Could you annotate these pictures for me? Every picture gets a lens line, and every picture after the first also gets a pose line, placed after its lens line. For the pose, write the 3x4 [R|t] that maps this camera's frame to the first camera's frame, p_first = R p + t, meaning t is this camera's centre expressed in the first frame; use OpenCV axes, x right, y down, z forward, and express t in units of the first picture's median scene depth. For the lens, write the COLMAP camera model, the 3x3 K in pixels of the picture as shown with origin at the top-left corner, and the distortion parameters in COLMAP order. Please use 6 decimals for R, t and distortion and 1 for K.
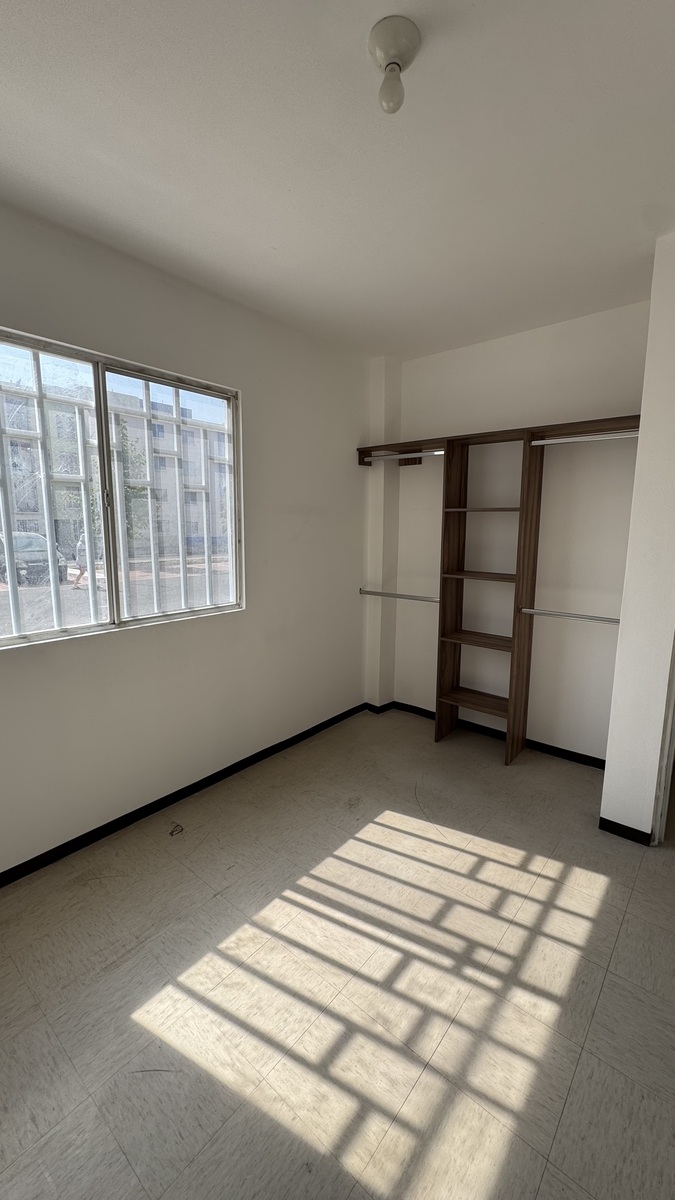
lens RADIAL K [[482.2, 0, 337.6], [0, 482.2, 603.1], [0, 0, 1]] dist [-0.006517, 0.000686]
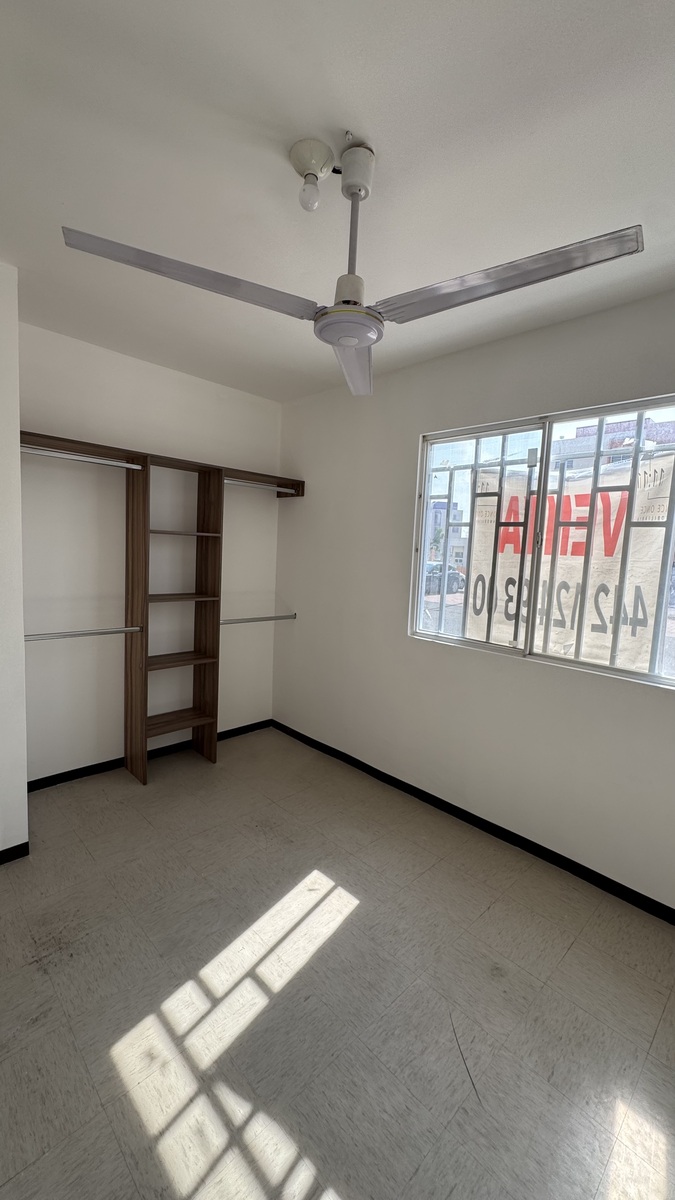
lens RADIAL K [[482.2, 0, 338.6], [0, 482.2, 598.9], [0, 0, 1]] dist [-0.006517, 0.000686]
pose [[-0.094666, 0.076671, -0.992552, 0.911488], [-0.203614, 0.974461, 0.094693, -0.124582], [0.974464, 0.211061, -0.076637, 0.903146]]
